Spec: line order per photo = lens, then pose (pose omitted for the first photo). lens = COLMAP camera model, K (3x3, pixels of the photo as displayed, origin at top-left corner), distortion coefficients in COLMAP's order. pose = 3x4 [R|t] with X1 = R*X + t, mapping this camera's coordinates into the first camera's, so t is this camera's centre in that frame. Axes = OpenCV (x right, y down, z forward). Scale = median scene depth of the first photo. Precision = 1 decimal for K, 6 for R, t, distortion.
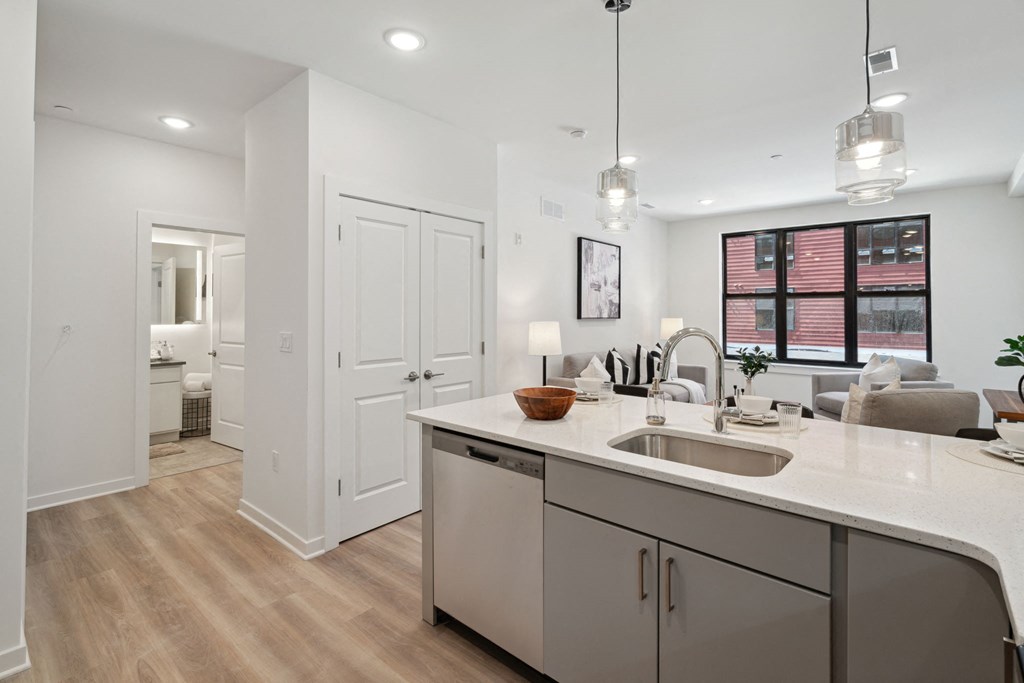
lens RADIAL K [[480.5, 0, 511.4], [0, 480.5, 318.1], [0, 0, 1]] dist [0.000357, 0.000439]
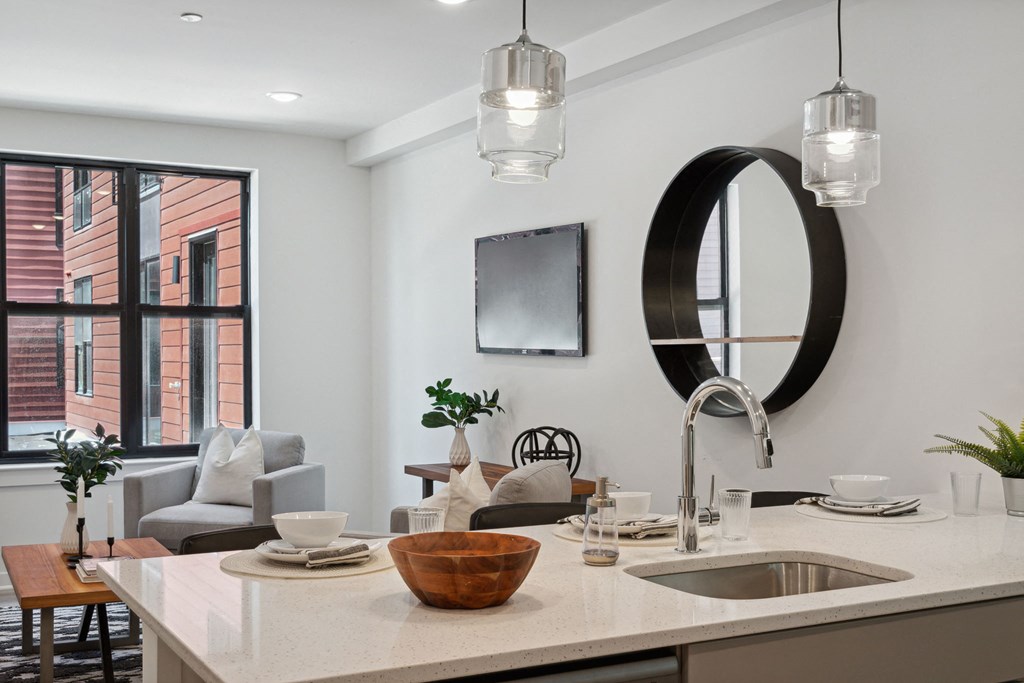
lens RADIAL K [[1201.4, 0, 511.8], [0, 1201.4, 364.7], [0, 0, 1]] dist [0.009537, 0.006512]
pose [[0.344245, -0.017888, 0.938710, -0.330024], [0.014029, 0.999805, 0.013907, -0.005288], [-0.938775, 0.008382, 0.344429, 0.221837]]
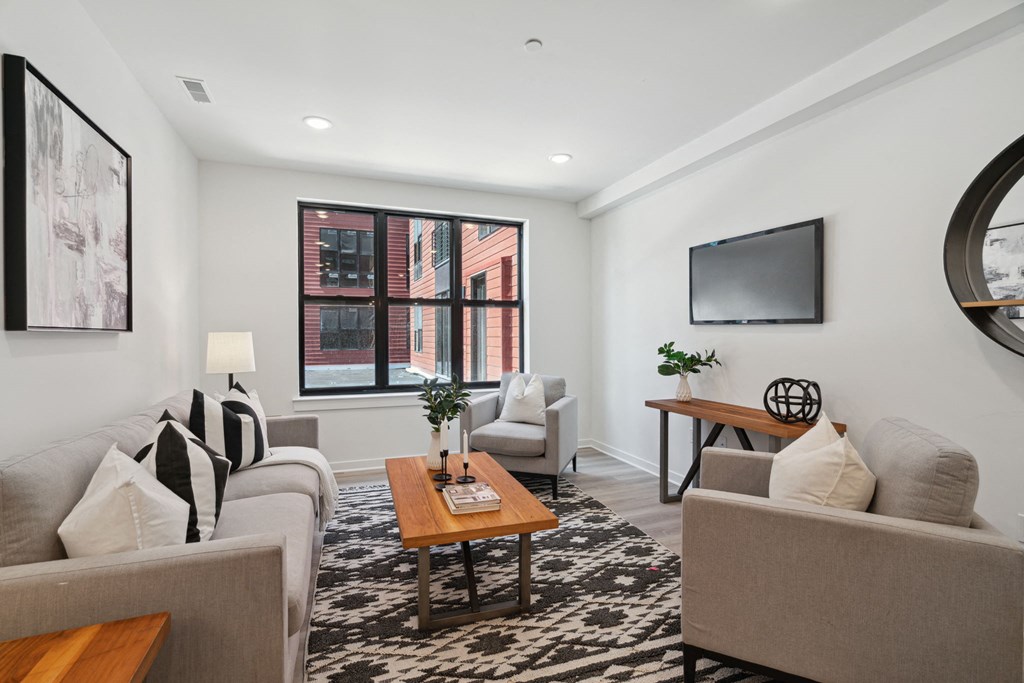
lens RADIAL K [[465.7, 0, 505.9], [0, 465.7, 337.6], [0, 0, 1]] dist [-0.001333, 0.000630]
pose [[0.476895, -0.011630, 0.878883, 0.029753], [0.015879, 0.999863, 0.004615, 0.009892], [-0.878817, 0.011755, 0.477015, 0.560770]]
